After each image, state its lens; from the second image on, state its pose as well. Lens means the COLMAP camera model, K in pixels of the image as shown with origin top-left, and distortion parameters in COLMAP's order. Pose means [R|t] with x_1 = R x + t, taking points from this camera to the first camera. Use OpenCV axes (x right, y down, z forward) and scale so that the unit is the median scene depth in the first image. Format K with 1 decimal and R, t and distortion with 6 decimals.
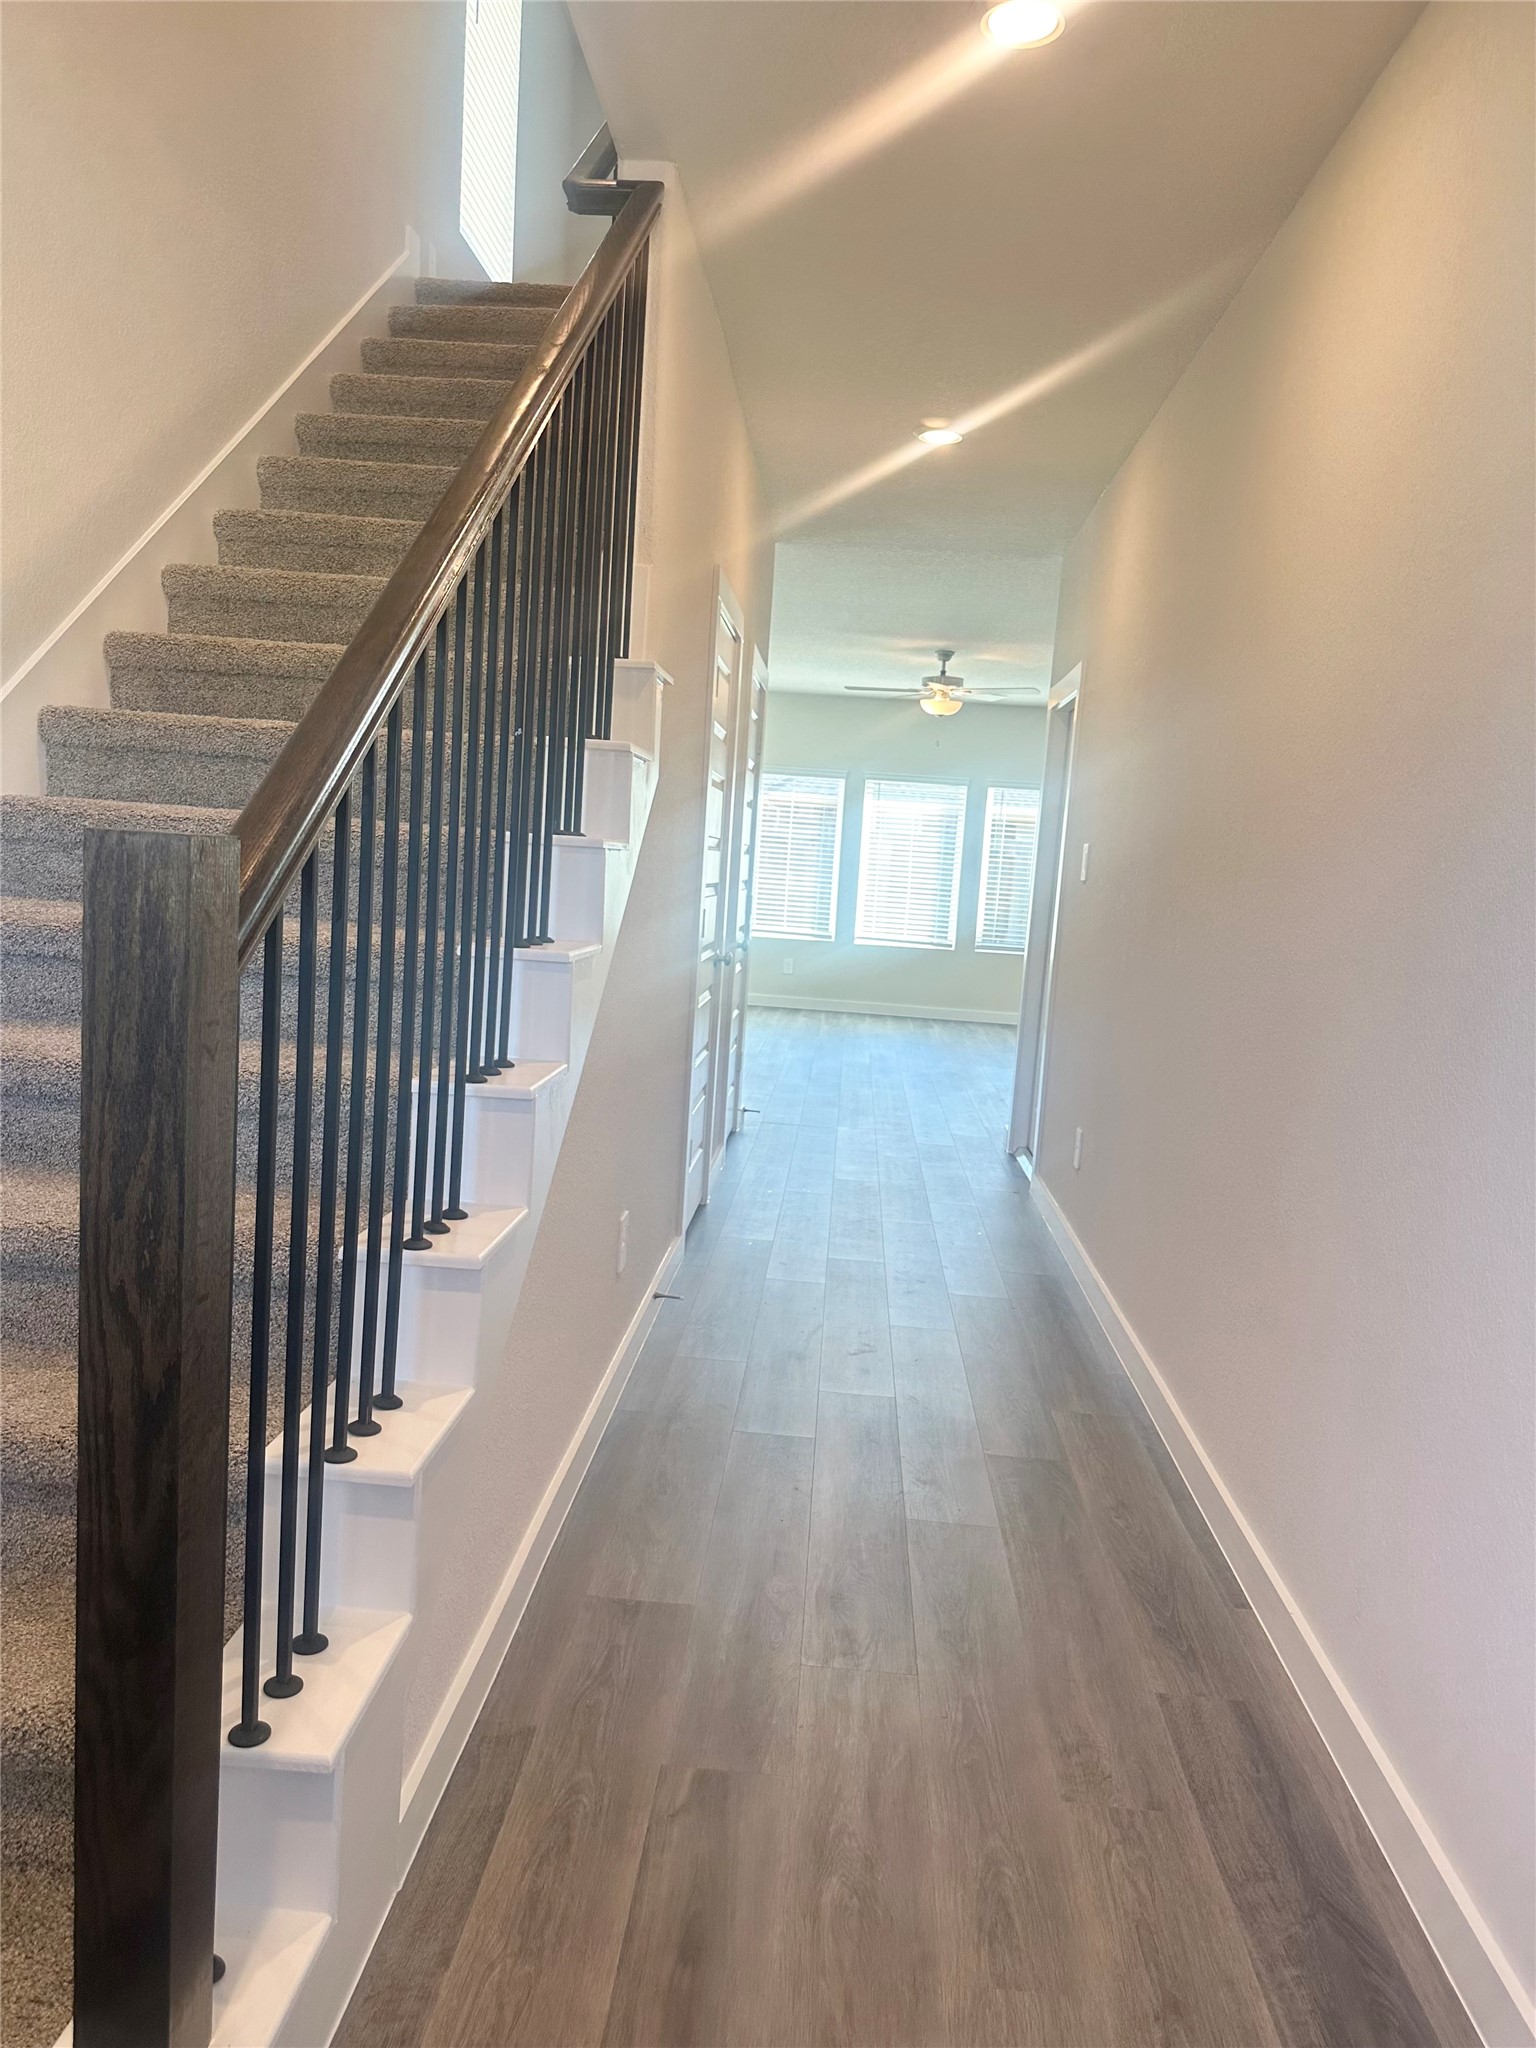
lens RADIAL K [[1449.5, 0, 770.7], [0, 1449.5, 1024.3], [0, 0, 1]] dist [0.008282, 0.001707]
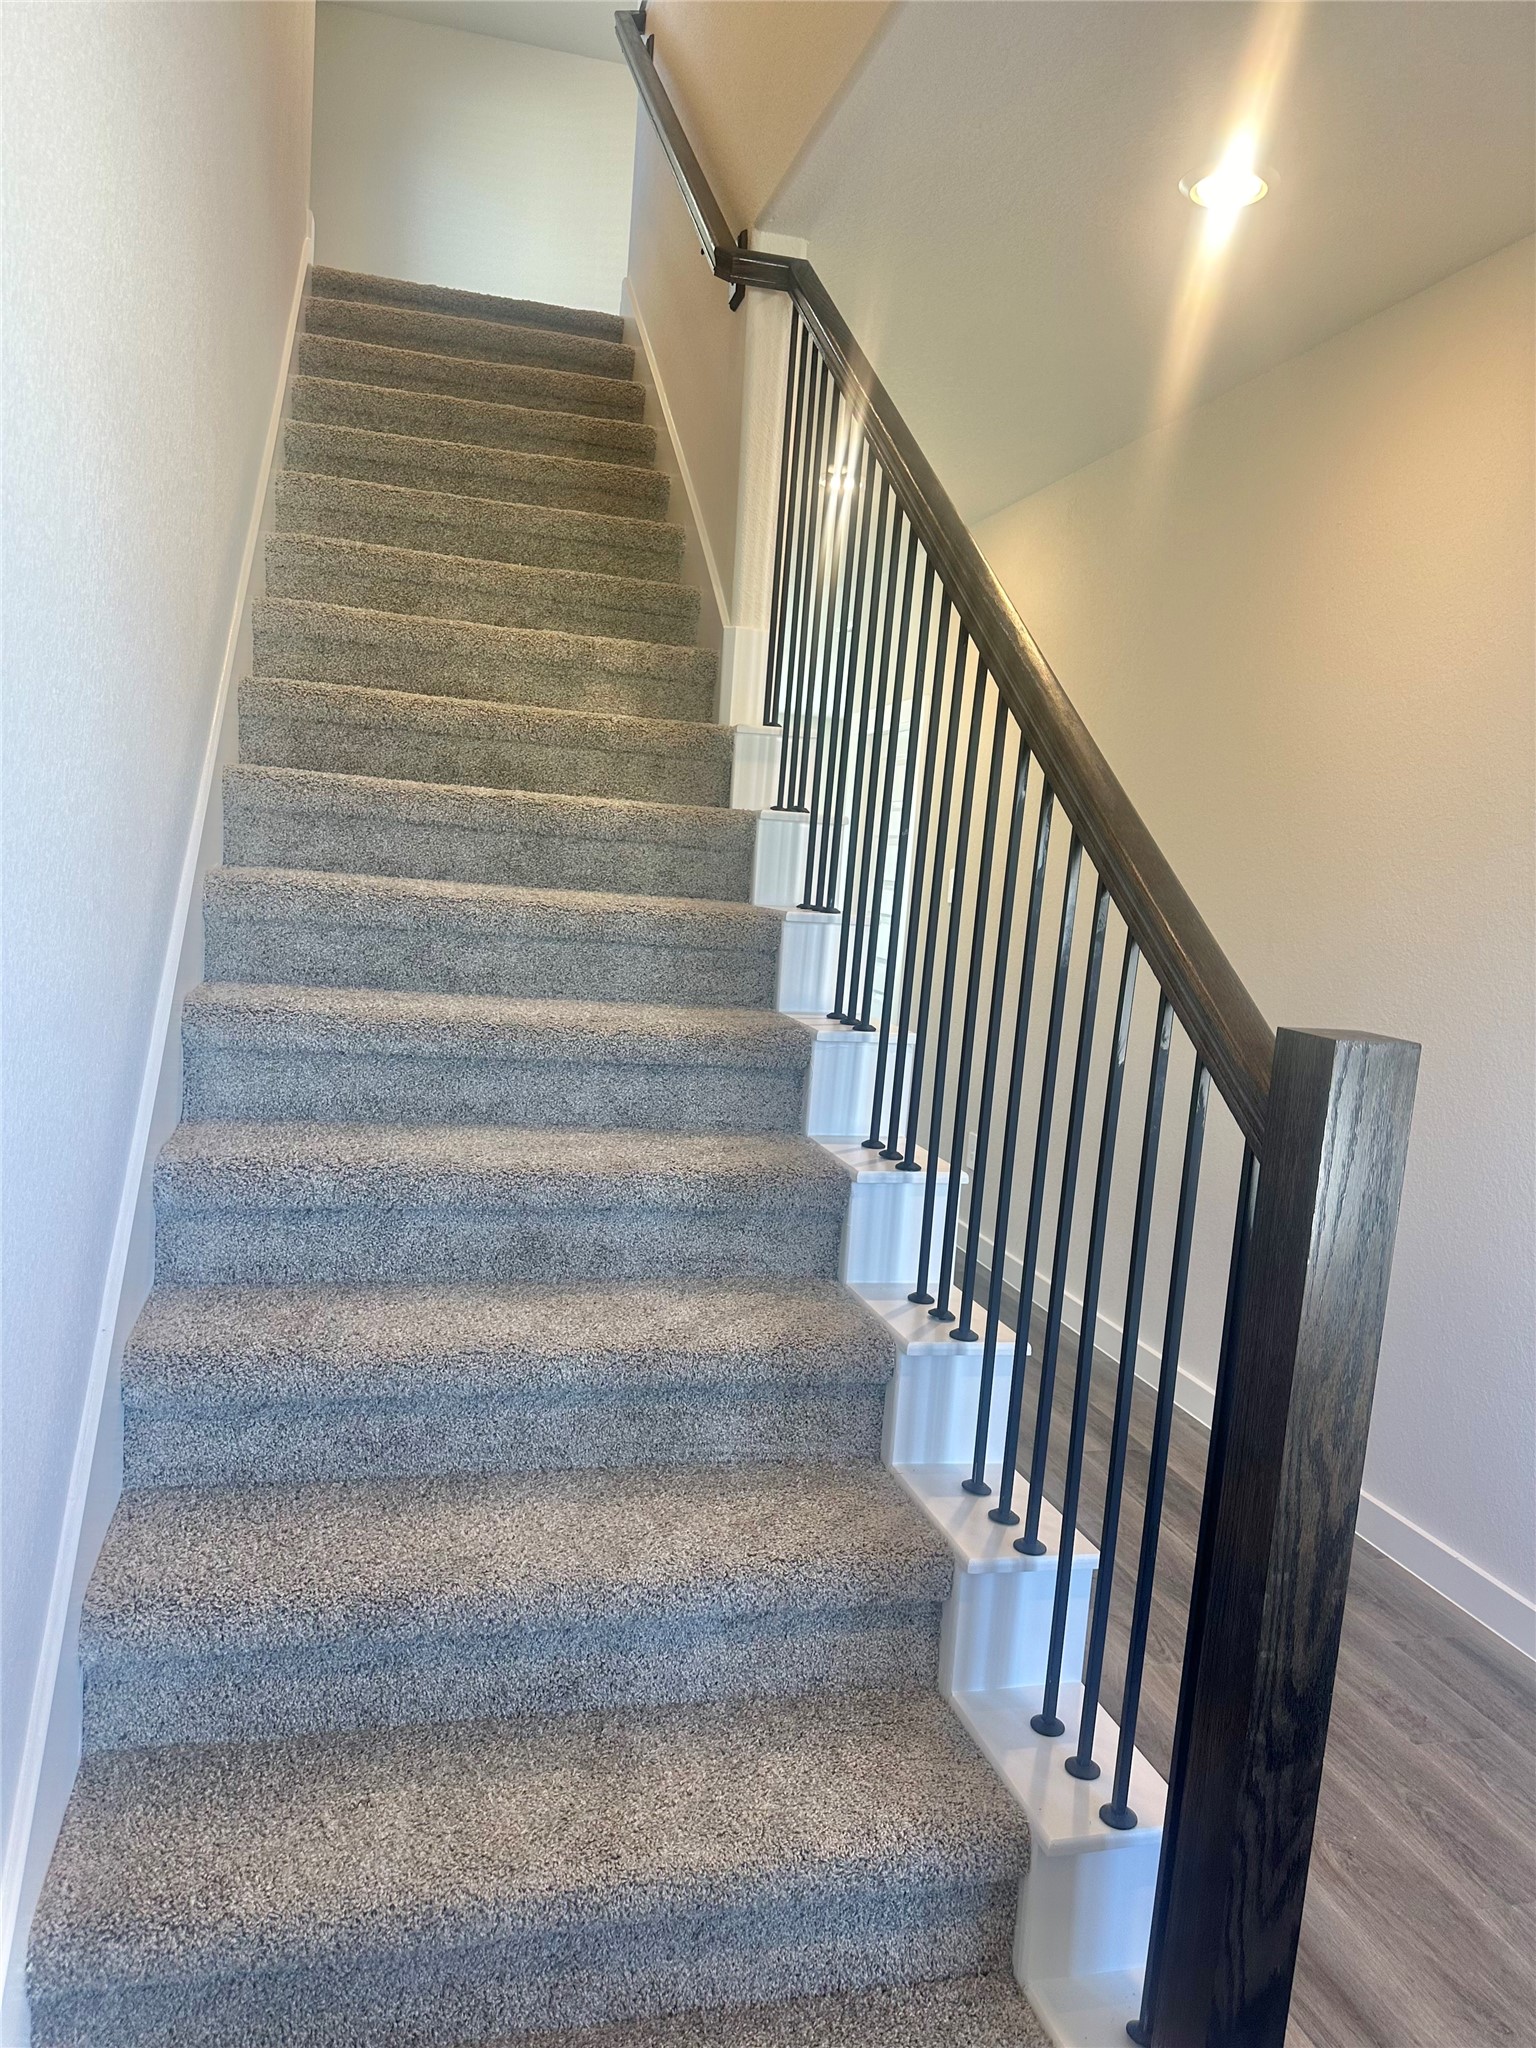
lens RADIAL K [[1449.5, 0, 760.4], [0, 1449.5, 1026.6], [0, 0, 1]] dist [0.008282, 0.001707]
pose [[0.952800, -0.033028, 0.301797, -0.575746], [0.026747, 0.999331, 0.024923, -0.086458], [-0.302418, -0.015675, 0.953046, 0.031334]]
